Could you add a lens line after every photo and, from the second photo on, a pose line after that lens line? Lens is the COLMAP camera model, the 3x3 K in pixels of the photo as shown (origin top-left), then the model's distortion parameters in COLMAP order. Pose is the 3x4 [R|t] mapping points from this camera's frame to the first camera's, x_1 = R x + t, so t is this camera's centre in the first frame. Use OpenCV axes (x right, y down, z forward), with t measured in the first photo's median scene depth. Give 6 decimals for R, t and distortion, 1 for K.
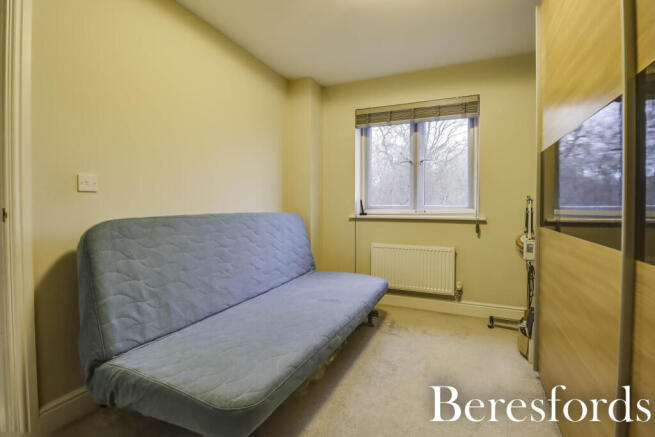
lens RADIAL K [[304.1, 0, 333.3], [0, 304.1, 210.0], [0, 0, 1]] dist [-0.013071, -0.000650]
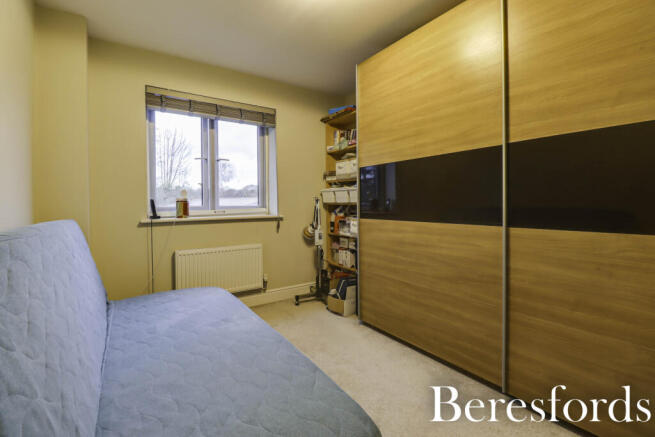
lens RADIAL K [[304.1, 0, 333.3], [0, 304.1, 210.0], [0, 0, 1]] dist [-0.013071, -0.000650]
pose [[0.524807, -0.025757, 0.850832, -0.391691], [0.021256, 0.999627, 0.017150, -0.011203], [-0.850956, 0.009084, 0.525158, 0.202054]]
